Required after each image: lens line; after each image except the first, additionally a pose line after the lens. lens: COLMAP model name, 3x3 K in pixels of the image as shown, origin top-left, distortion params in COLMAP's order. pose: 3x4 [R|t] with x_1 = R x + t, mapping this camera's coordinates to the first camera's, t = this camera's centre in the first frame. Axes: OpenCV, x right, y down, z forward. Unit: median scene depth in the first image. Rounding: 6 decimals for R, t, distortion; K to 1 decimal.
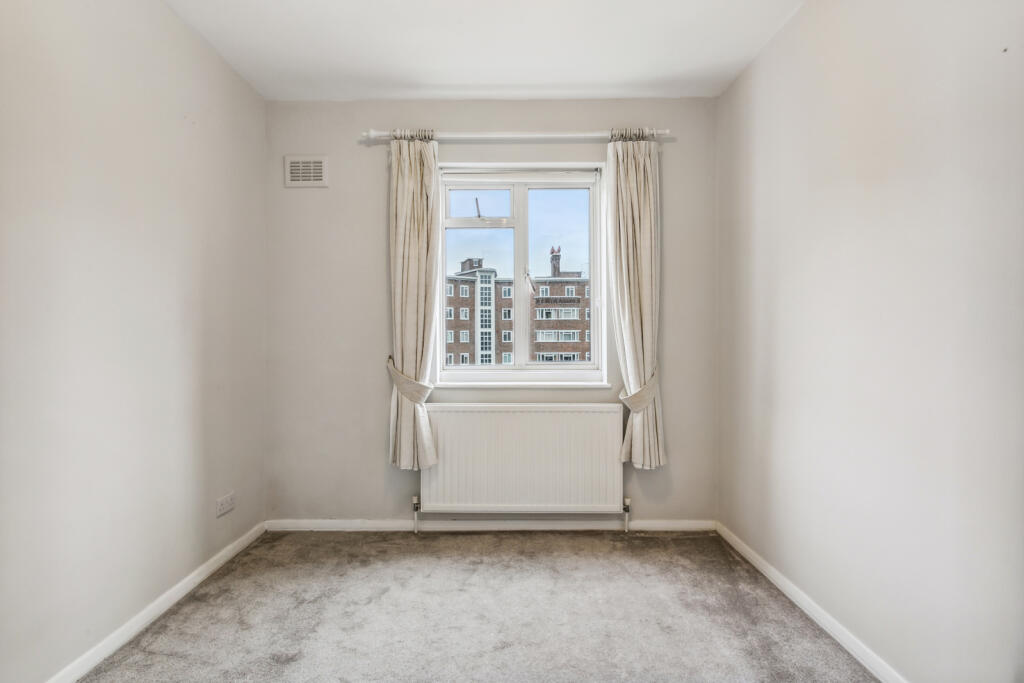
lens RADIAL K [[484.3, 0, 509.5], [0, 484.3, 334.2], [0, 0, 1]] dist [-0.000793, 0.000346]
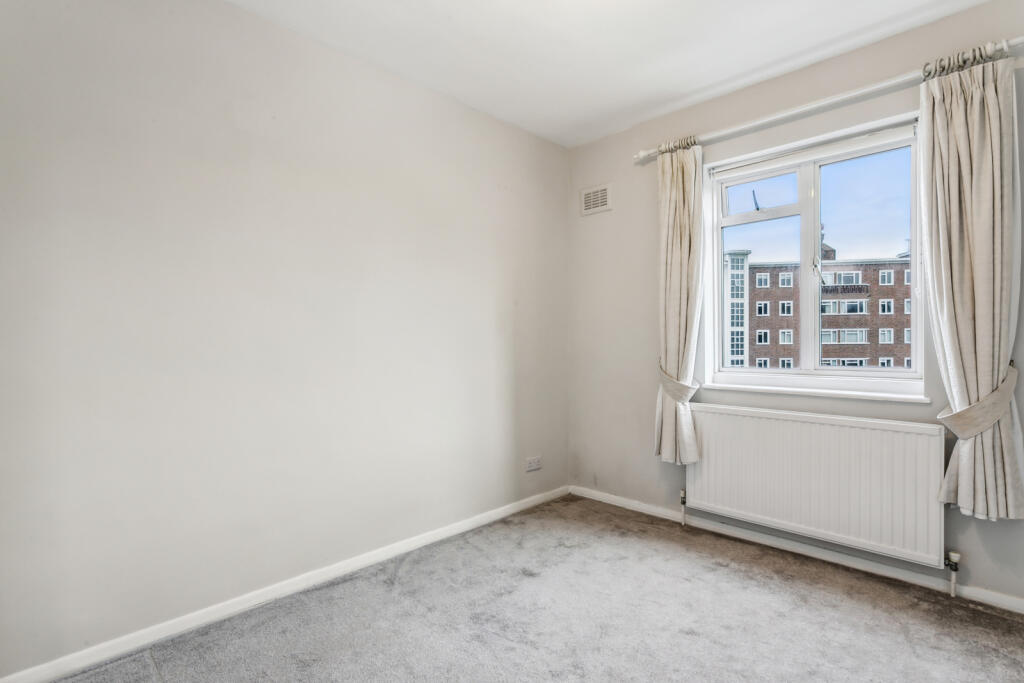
lens RADIAL K [[493.1, 0, 512.0], [0, 493.1, 341.5], [0, 0, 1]] dist [0.000487, 0.000903]
pose [[0.717038, -0.001036, -0.697034, 0.293651], [0.011207, 0.999887, 0.010043, -0.002500], [0.696944, -0.015012, 0.716968, -0.018706]]
